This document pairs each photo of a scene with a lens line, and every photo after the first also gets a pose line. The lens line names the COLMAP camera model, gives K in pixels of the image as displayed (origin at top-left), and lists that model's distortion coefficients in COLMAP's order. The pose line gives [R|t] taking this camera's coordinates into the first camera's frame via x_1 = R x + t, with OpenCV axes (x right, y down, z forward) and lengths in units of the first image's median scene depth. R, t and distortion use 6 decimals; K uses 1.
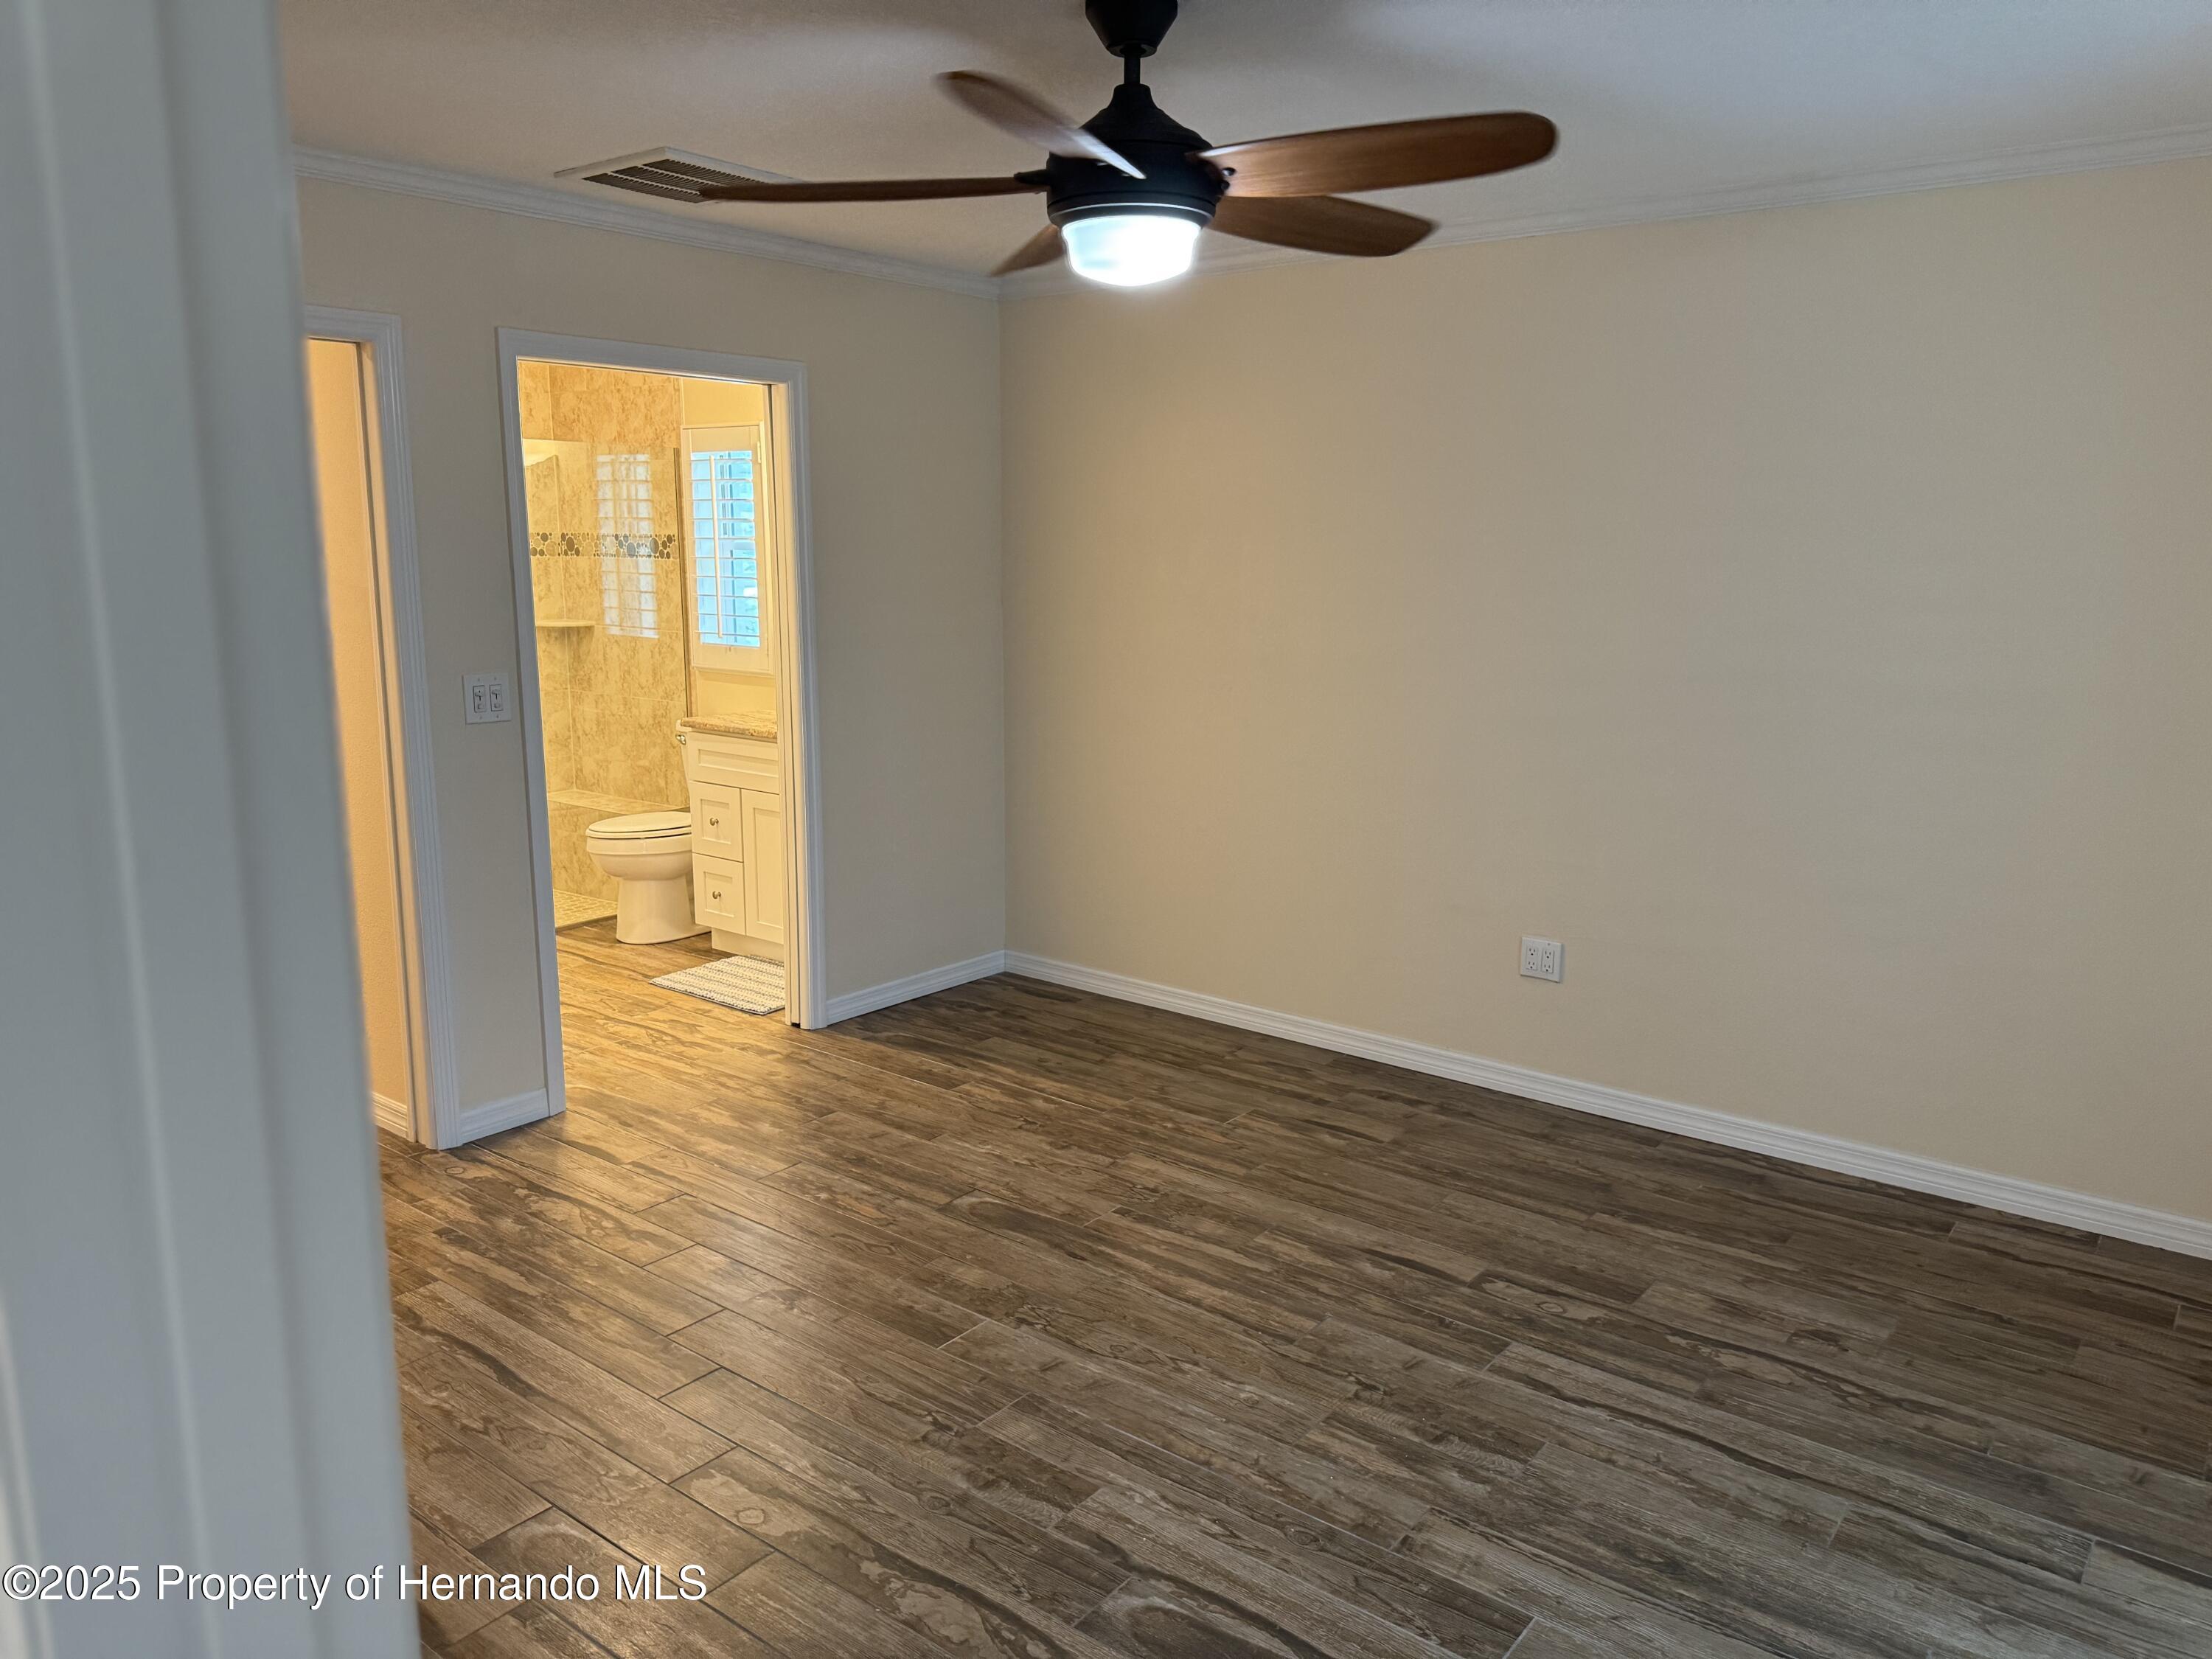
lens RADIAL K [[1557.2, 0, 1113.8], [0, 1557.2, 822.7], [0, 0, 1]] dist [0.053323, -0.065532]
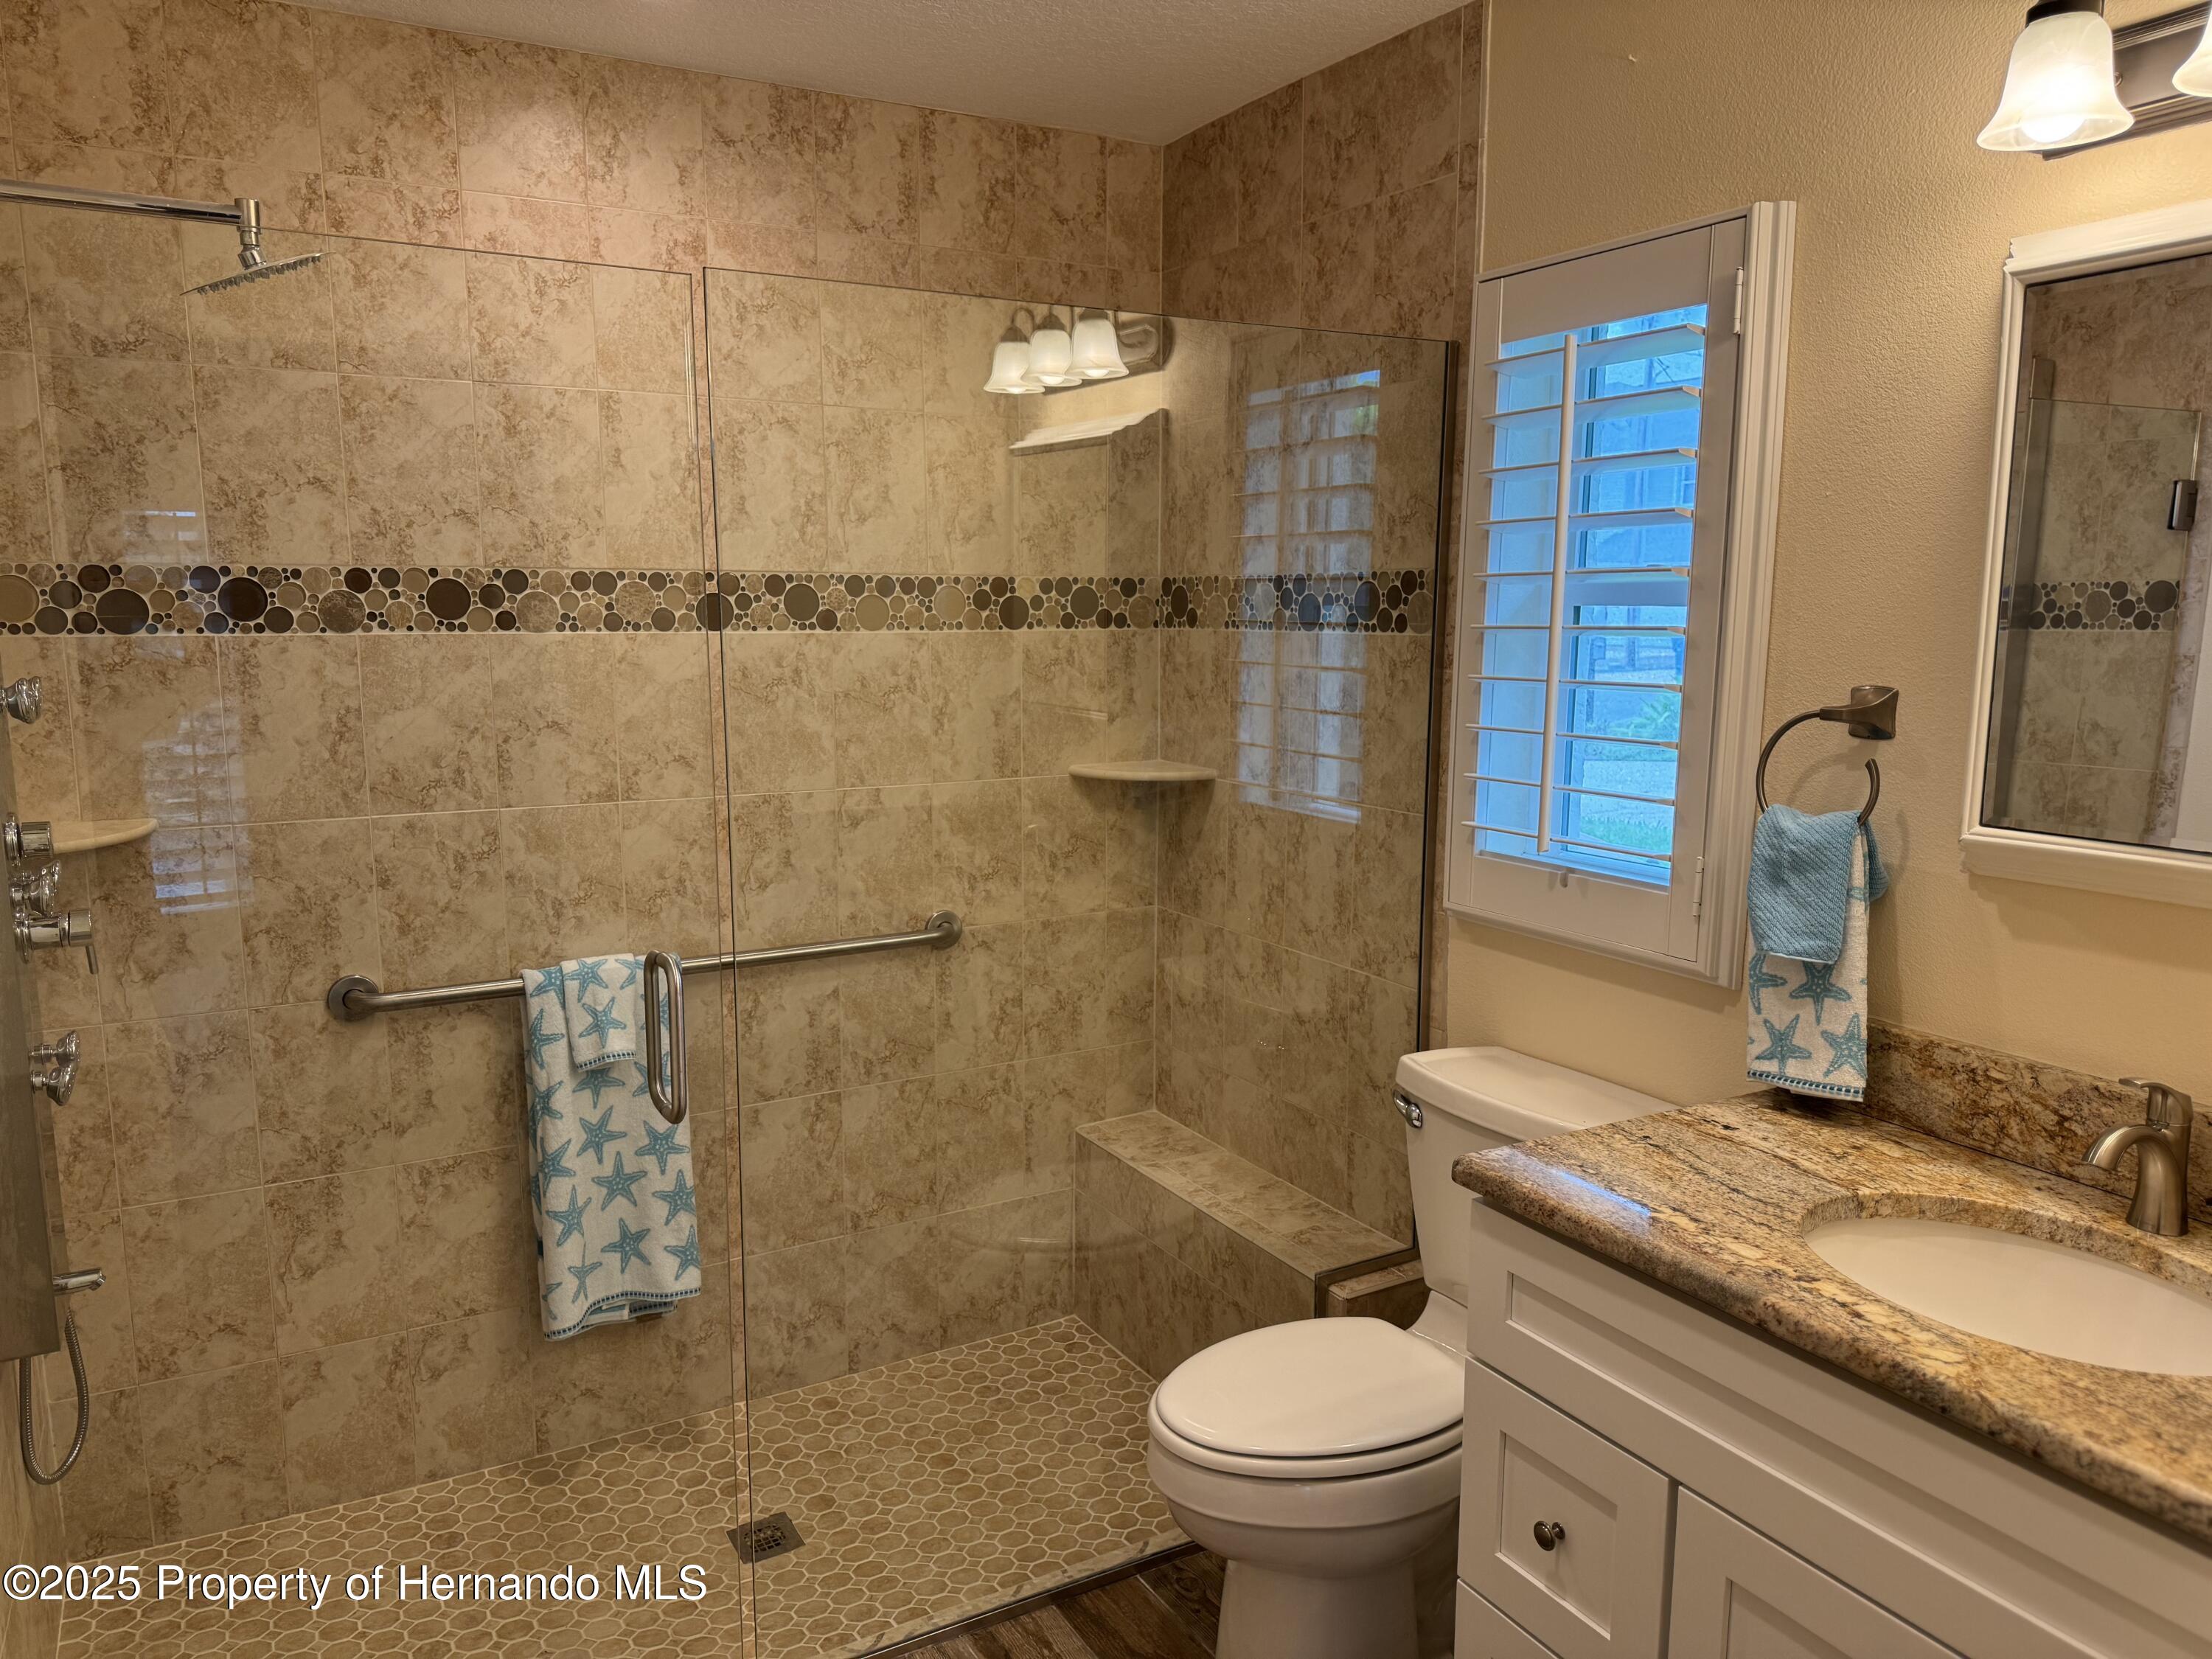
lens RADIAL K [[1557.2, 0, 1105.2], [0, 1557.2, 838.7], [0, 0, 1]] dist [0.053323, -0.065532]
pose [[0.923340, 0.057280, -0.379686, -0.194517], [-0.073591, 0.996879, -0.028572, -0.096366], [0.376865, 0.054323, 0.924674, 0.588844]]
